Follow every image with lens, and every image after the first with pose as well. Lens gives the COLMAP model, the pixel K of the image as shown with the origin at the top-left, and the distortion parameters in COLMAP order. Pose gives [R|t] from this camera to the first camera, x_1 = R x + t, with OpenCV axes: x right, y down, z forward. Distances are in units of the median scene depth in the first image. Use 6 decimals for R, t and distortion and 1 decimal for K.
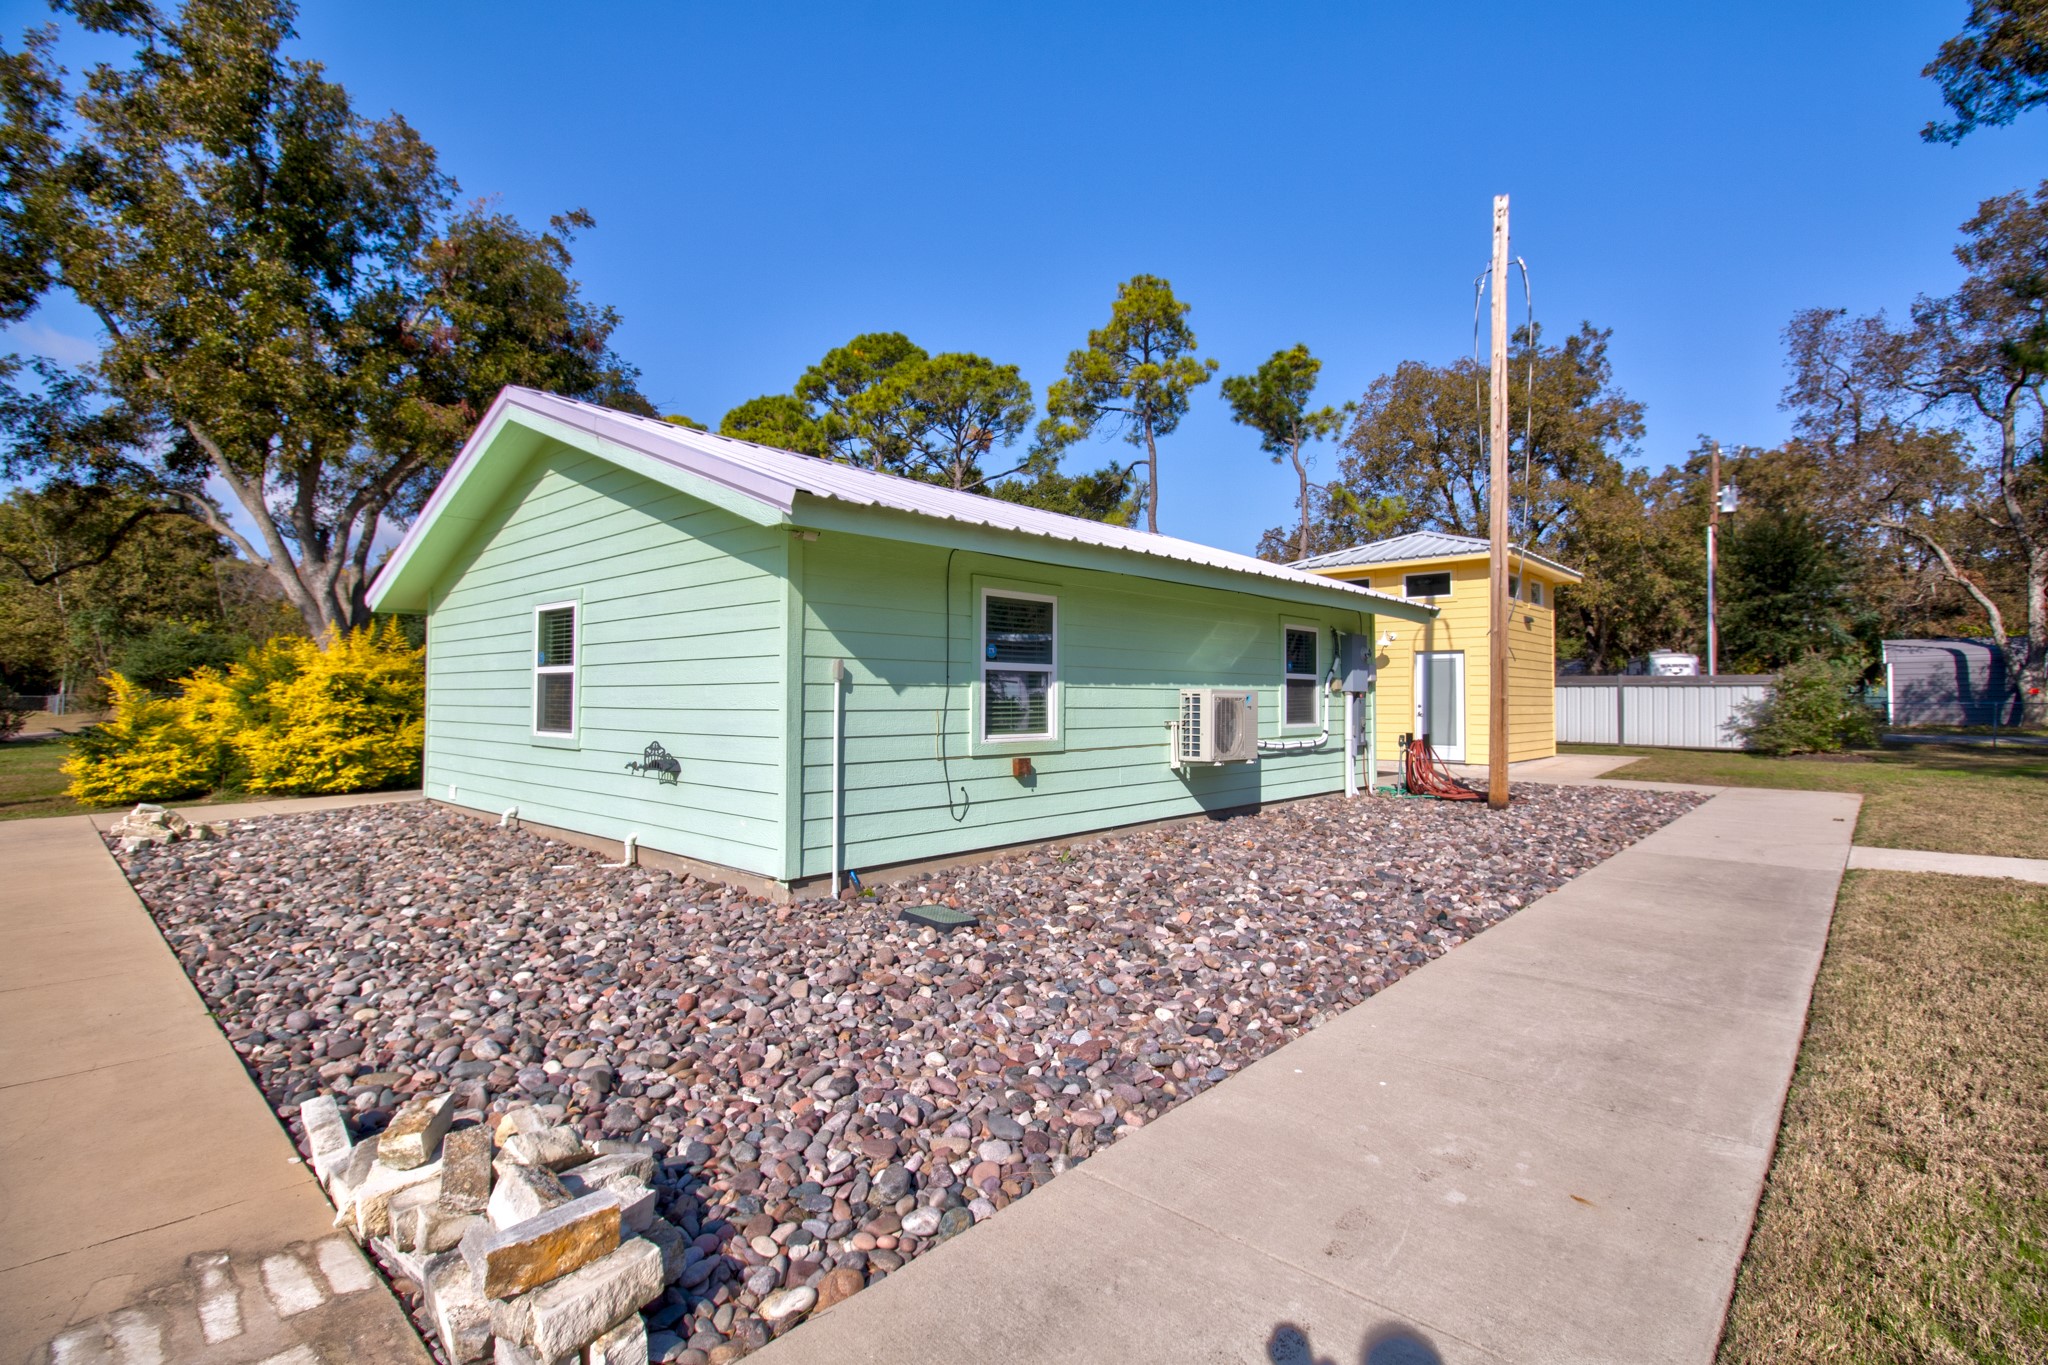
lens RADIAL K [[938.8, 0, 1037.8], [0, 938.8, 688.9], [0, 0, 1]] dist [0.000306, -0.013065]
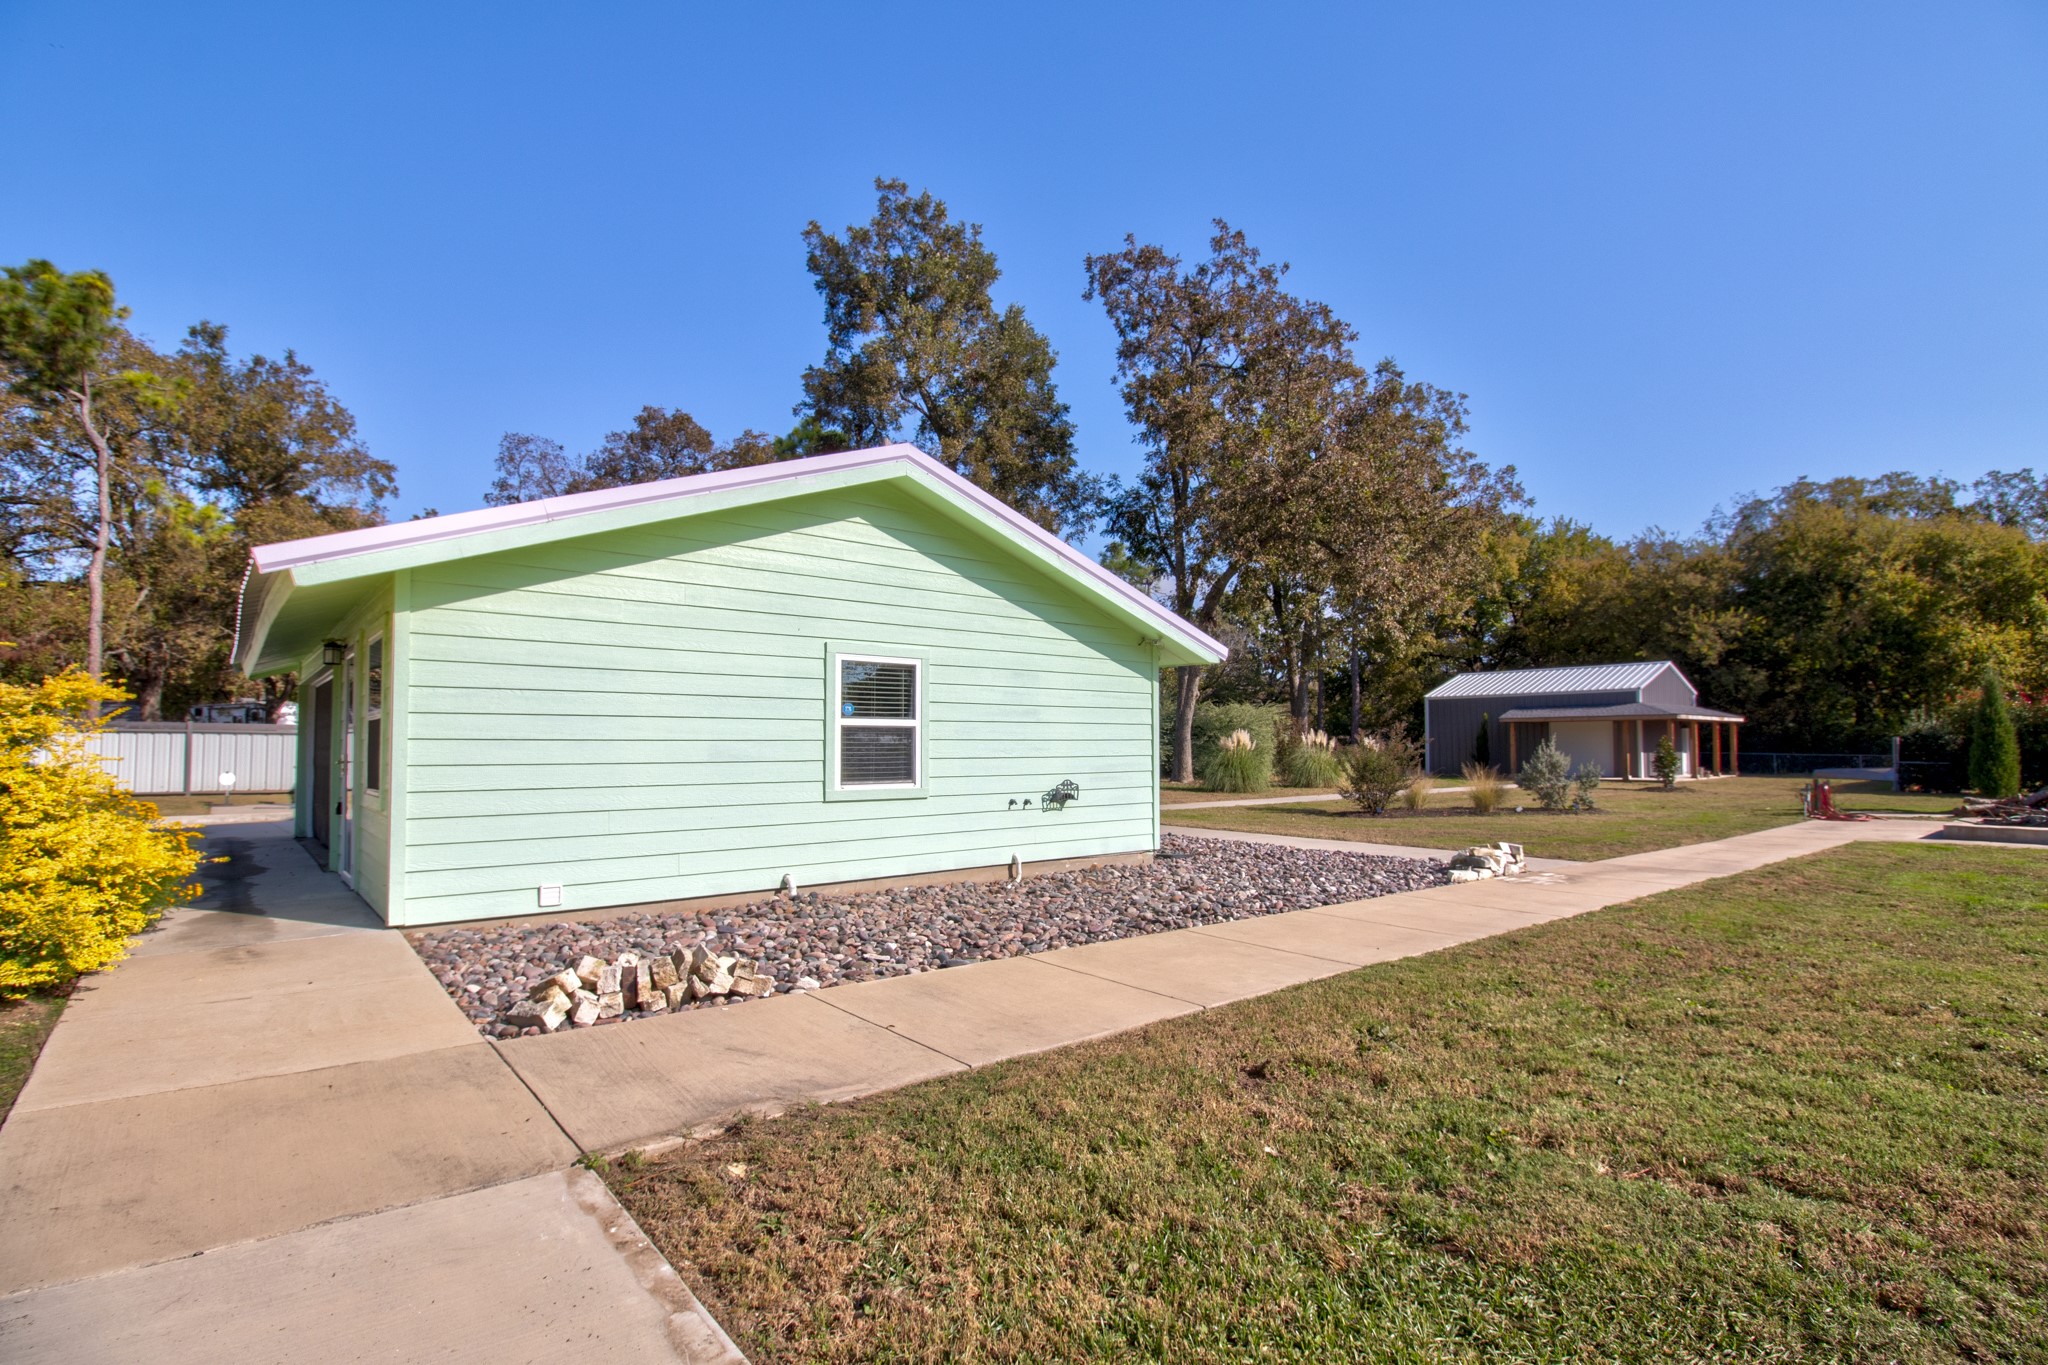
lens RADIAL K [[938.8, 0, 1037.8], [0, 938.8, 688.9], [0, 0, 1]] dist [0.000306, -0.013065]
pose [[0.142383, 0.046607, 0.988714, -0.101800], [0.002464, 0.998871, -0.047440, -0.000560], [-0.989809, 0.009191, 0.142108, 0.045277]]
